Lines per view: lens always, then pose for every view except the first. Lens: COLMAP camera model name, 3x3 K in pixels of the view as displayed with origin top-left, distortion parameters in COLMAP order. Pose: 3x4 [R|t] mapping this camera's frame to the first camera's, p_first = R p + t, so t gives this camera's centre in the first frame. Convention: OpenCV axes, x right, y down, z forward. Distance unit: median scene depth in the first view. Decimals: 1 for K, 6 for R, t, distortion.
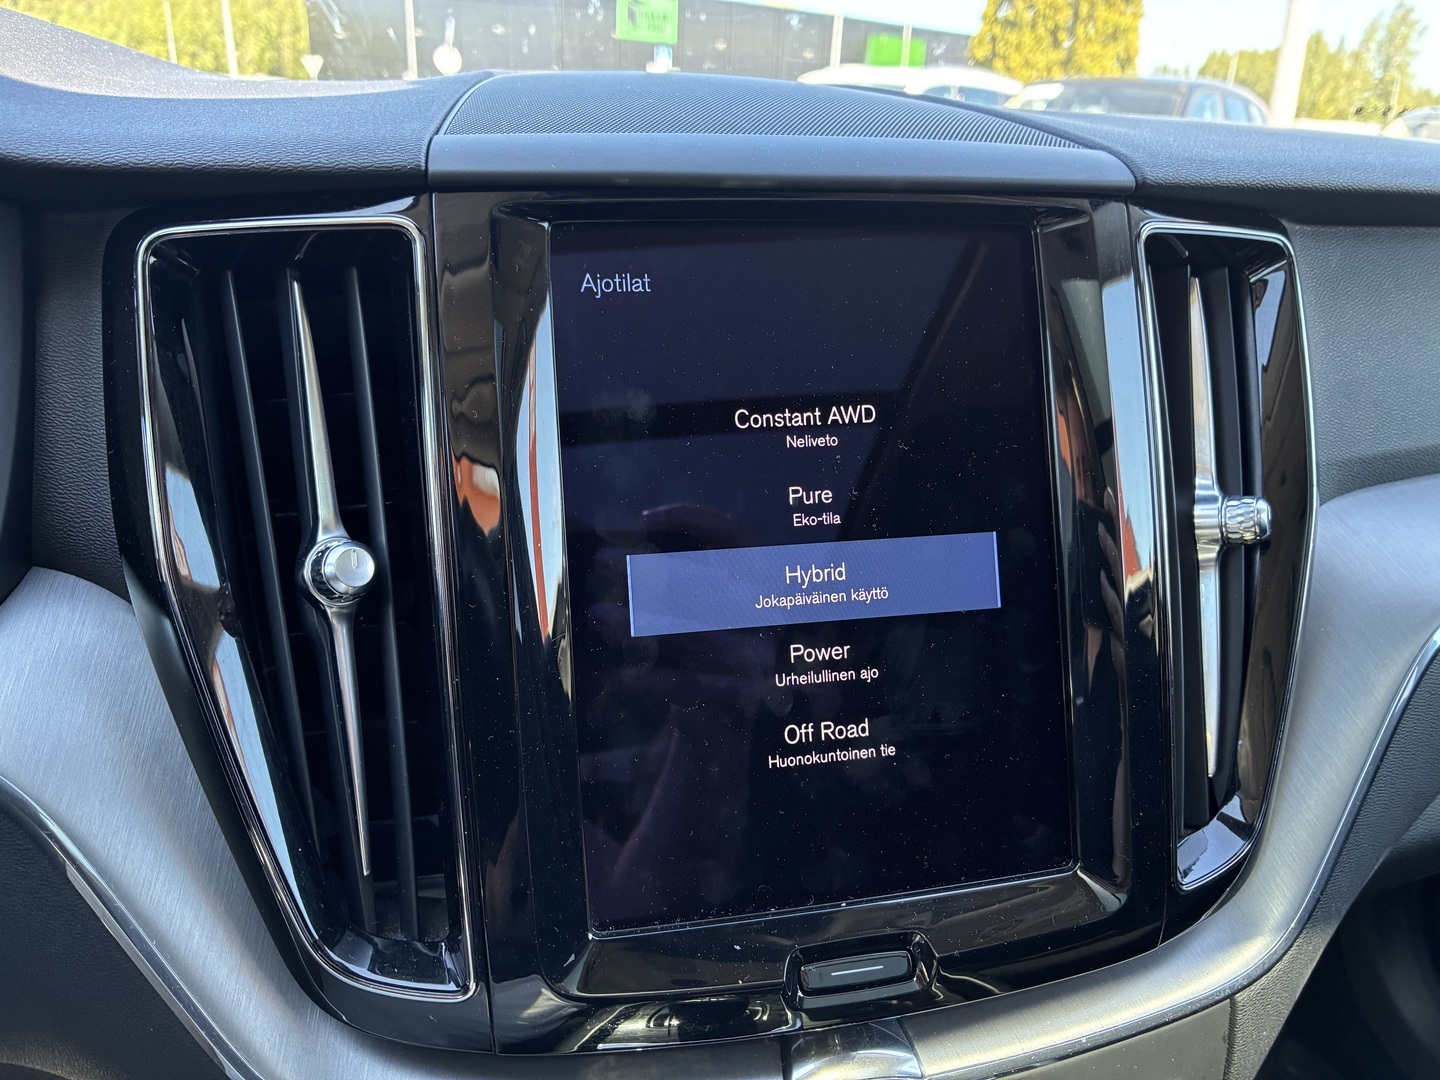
lens RADIAL K [[1090.8, 0, 720.0], [0, 1090.8, 540.0], [0, 0, 1]] dist [0.046511, -0.078259]
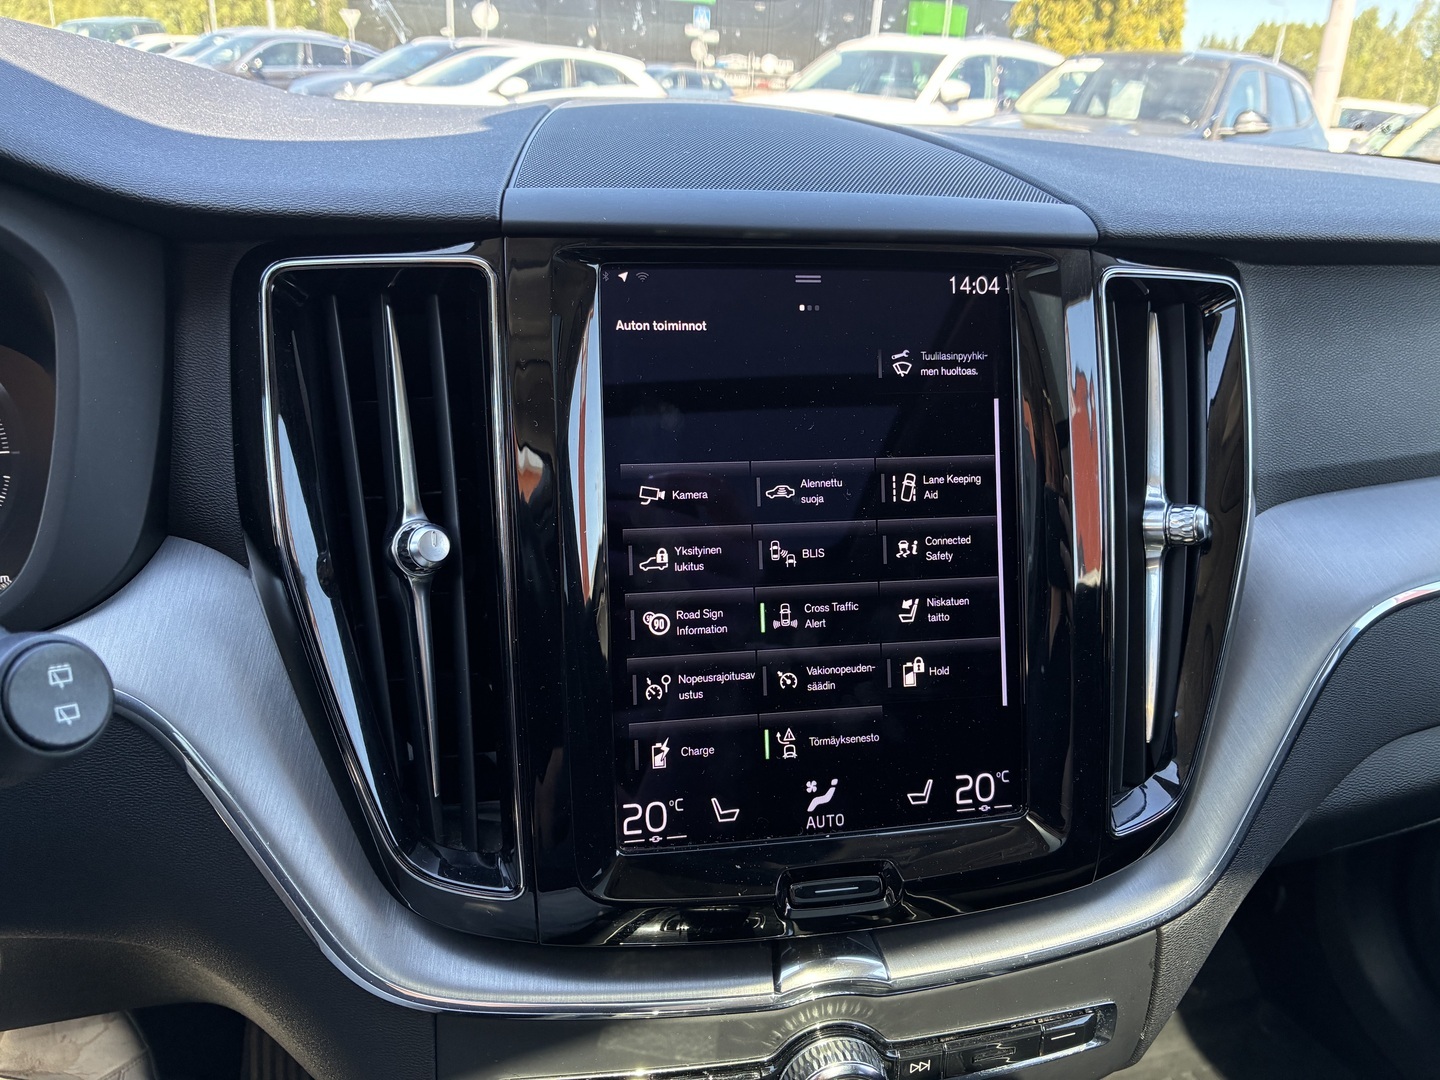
lens RADIAL K [[1090.4, 0, 720.0], [0, 1090.4, 540.0], [0, 0, 1]] dist [-0.000339, -0.001092]
pose [[0.999318, 0.030245, -0.021208, 0.009232], [-0.029574, 0.999074, 0.031258, -0.024616], [0.022134, -0.030609, 0.999286, -0.175481]]
